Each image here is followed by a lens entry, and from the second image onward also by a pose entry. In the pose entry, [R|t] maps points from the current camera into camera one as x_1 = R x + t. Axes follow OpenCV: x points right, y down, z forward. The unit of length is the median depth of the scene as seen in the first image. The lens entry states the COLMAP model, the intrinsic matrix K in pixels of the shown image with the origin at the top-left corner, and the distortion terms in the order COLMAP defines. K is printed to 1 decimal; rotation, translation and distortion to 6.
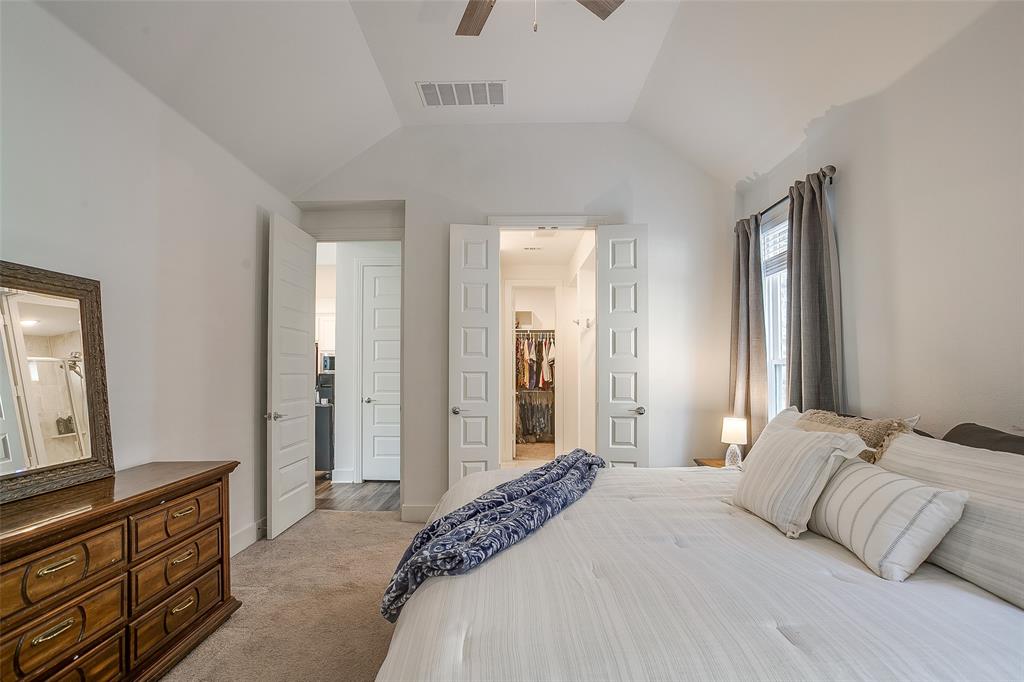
lens RADIAL K [[501.8, 0, 509.9], [0, 501.8, 364.6], [0, 0, 1]] dist [-0.053481, 0.035151]
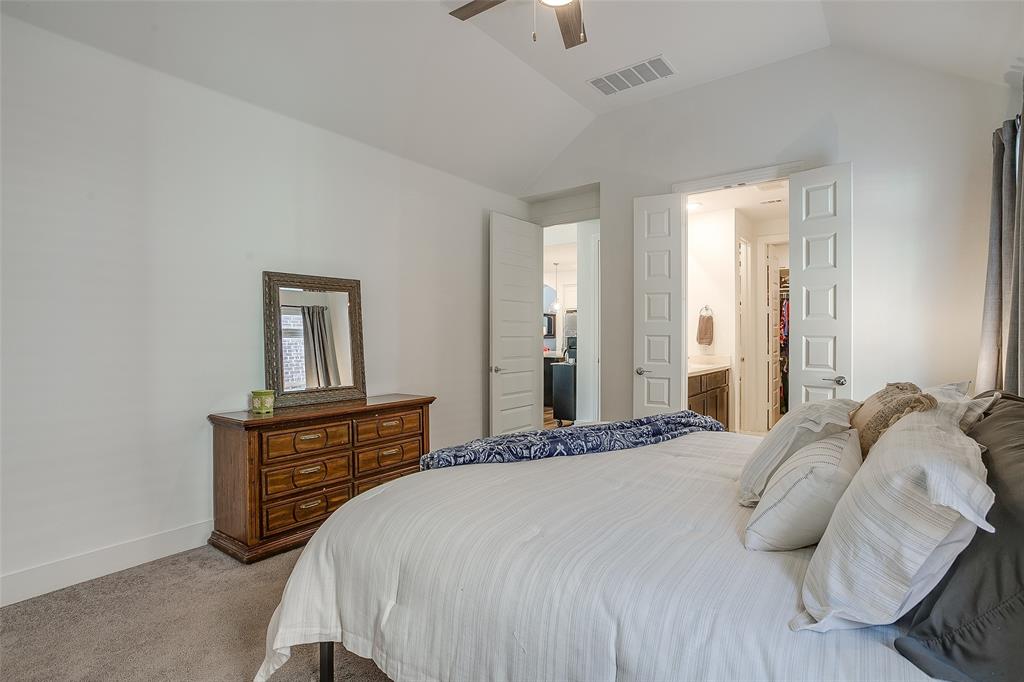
lens RADIAL K [[497.0, 0, 508.4], [0, 497.0, 340.5], [0, 0, 1]] dist [-0.059258, 0.034786]
pose [[0.800262, 0.007284, -0.599607, 0.531587], [0.007407, 0.999730, 0.022031, -0.000373], [0.599605, -0.022072, 0.799992, -0.033713]]
